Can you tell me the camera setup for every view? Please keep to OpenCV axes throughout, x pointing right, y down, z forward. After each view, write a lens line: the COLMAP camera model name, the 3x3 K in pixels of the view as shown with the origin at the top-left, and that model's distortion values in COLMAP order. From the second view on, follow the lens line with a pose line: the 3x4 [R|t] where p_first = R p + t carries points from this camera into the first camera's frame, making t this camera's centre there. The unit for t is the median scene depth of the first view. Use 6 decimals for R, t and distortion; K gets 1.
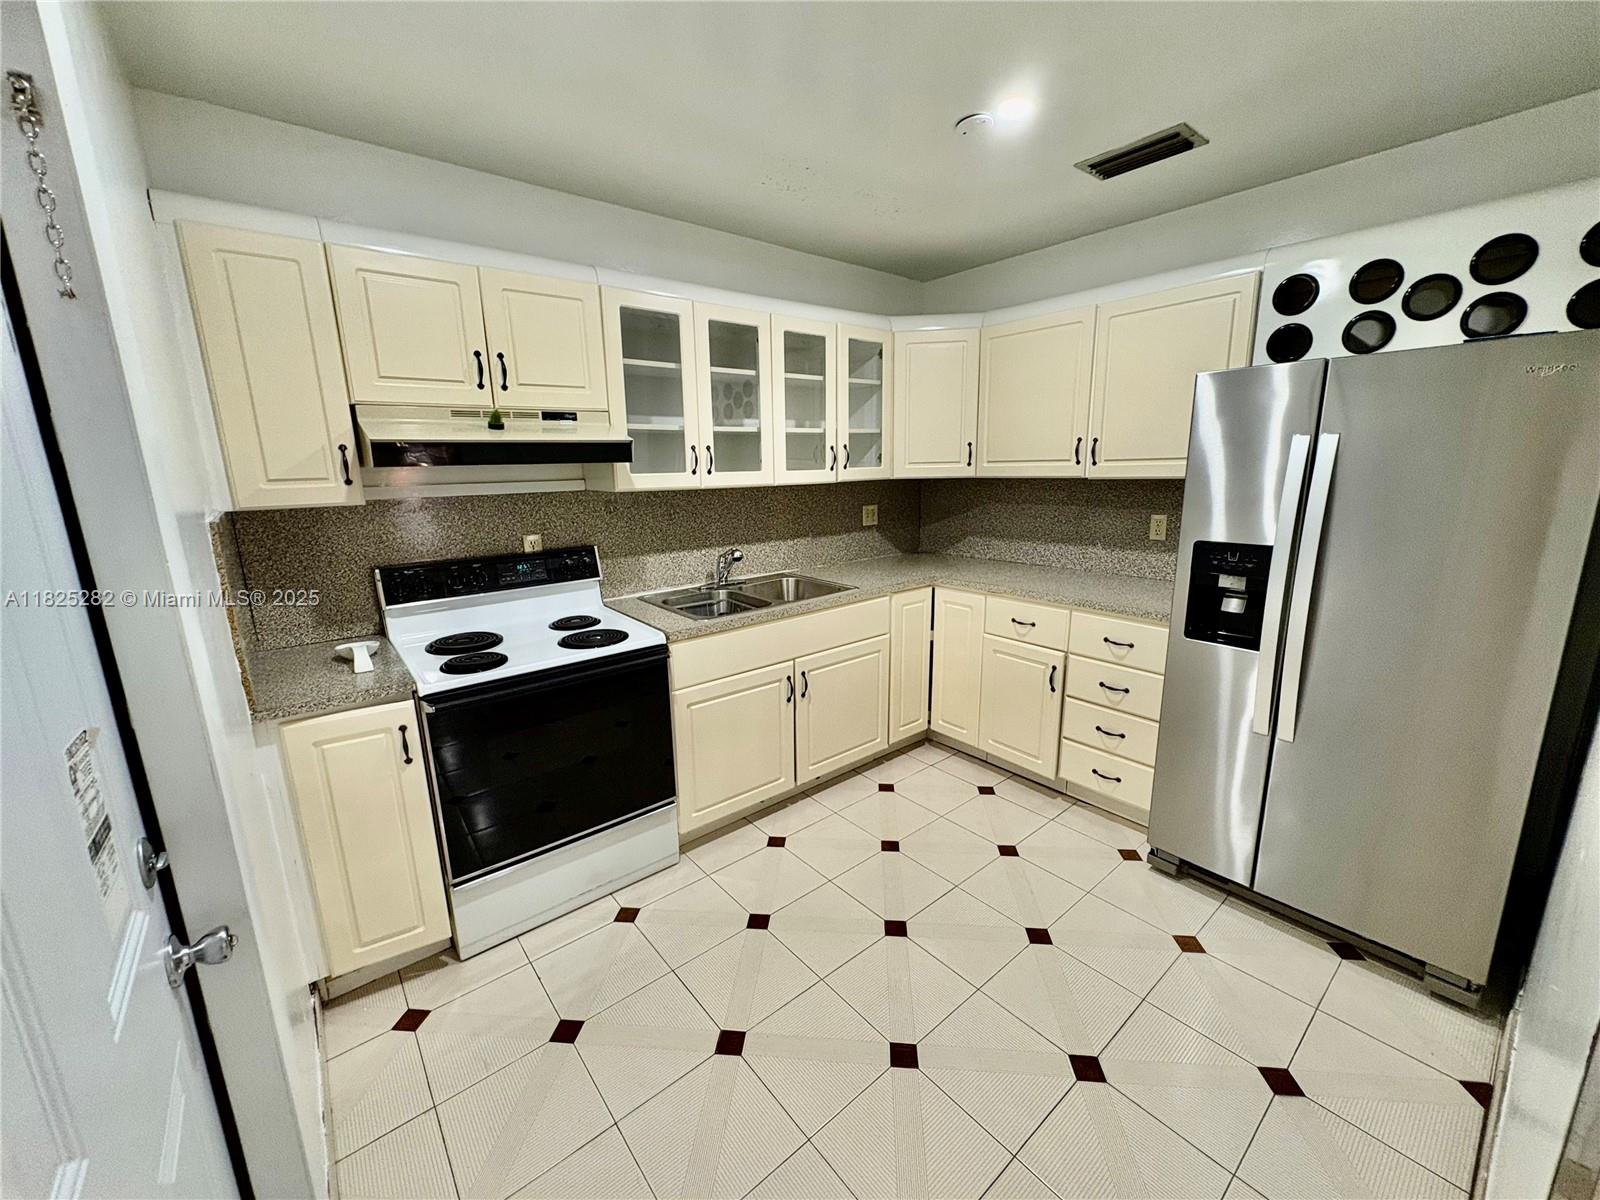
lens RADIAL K [[637.9, 0, 800.0], [0, 637.9, 600.0], [0, 0, 1]] dist [0.000437, 0.000171]
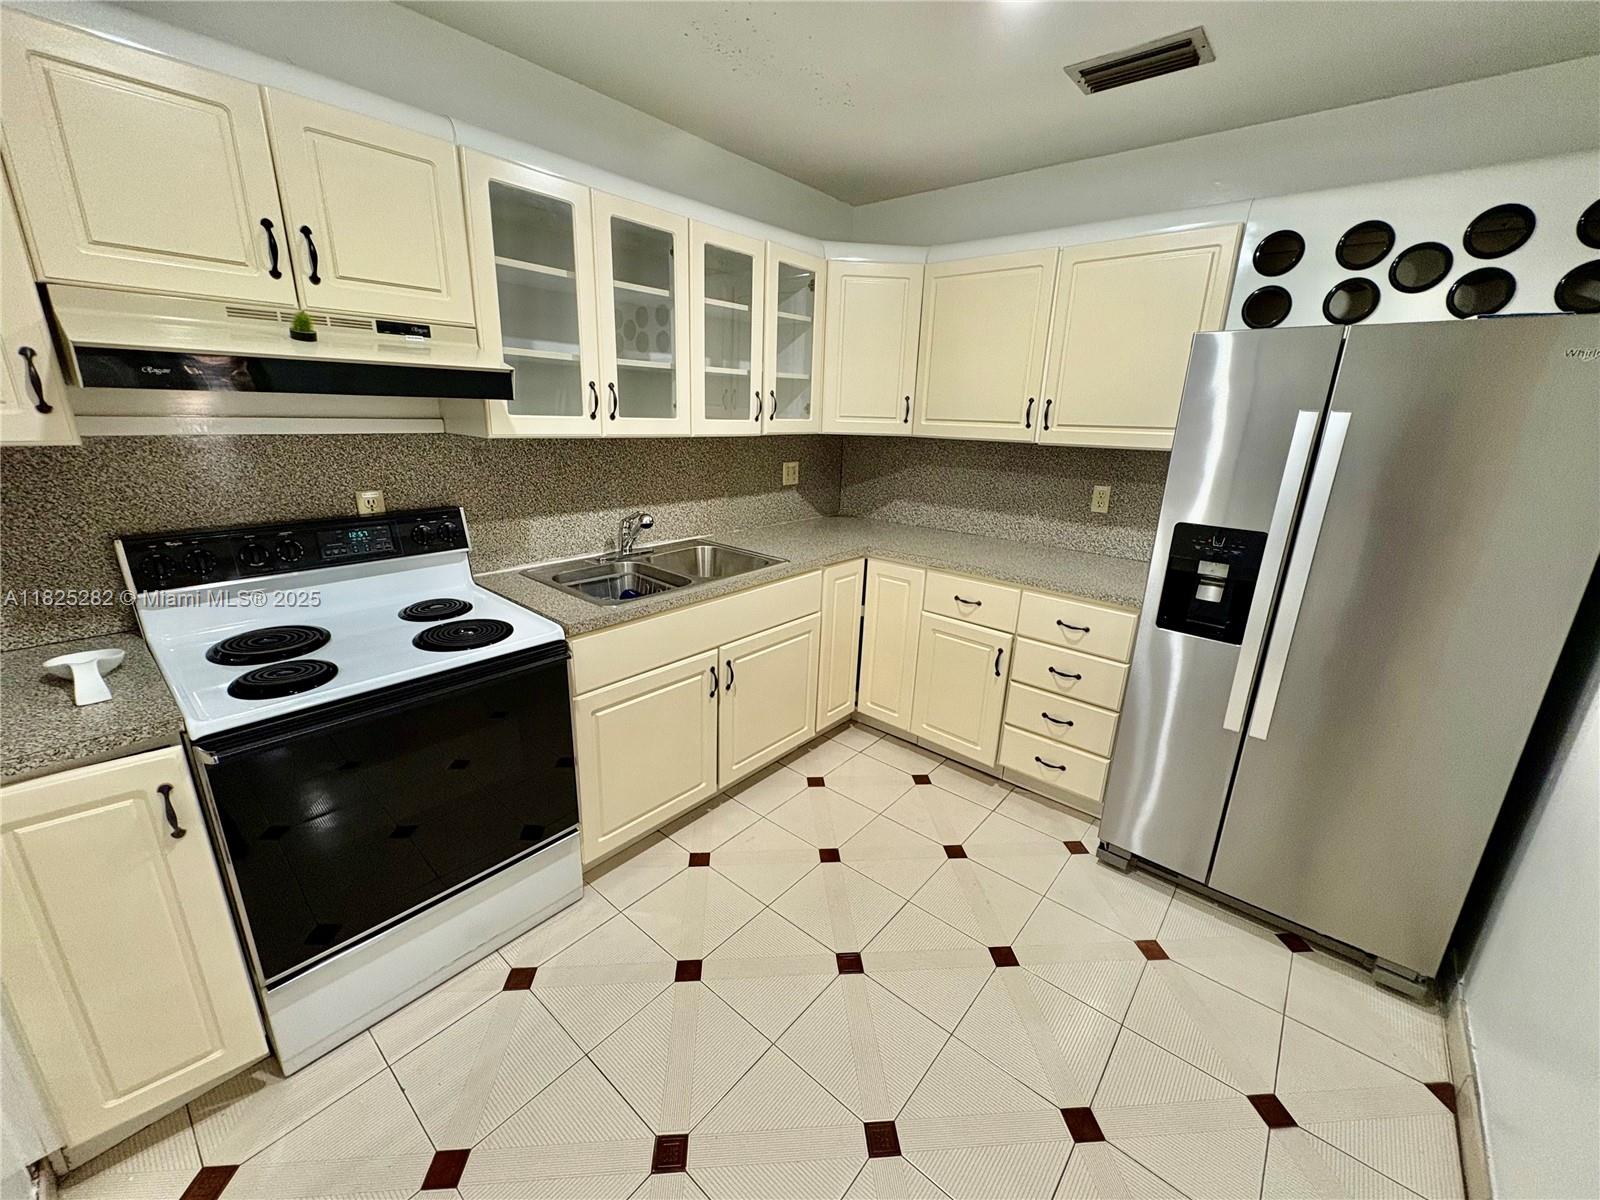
lens RADIAL K [[637.9, 0, 800.0], [0, 637.9, 600.0], [0, 0, 1]] dist [0.000437, 0.000171]
pose [[0.982501, -0.003595, 0.186224, -0.069080], [-0.011227, 0.996853, 0.078475, -0.042404], [-0.185920, -0.079192, 0.979368, 0.177264]]
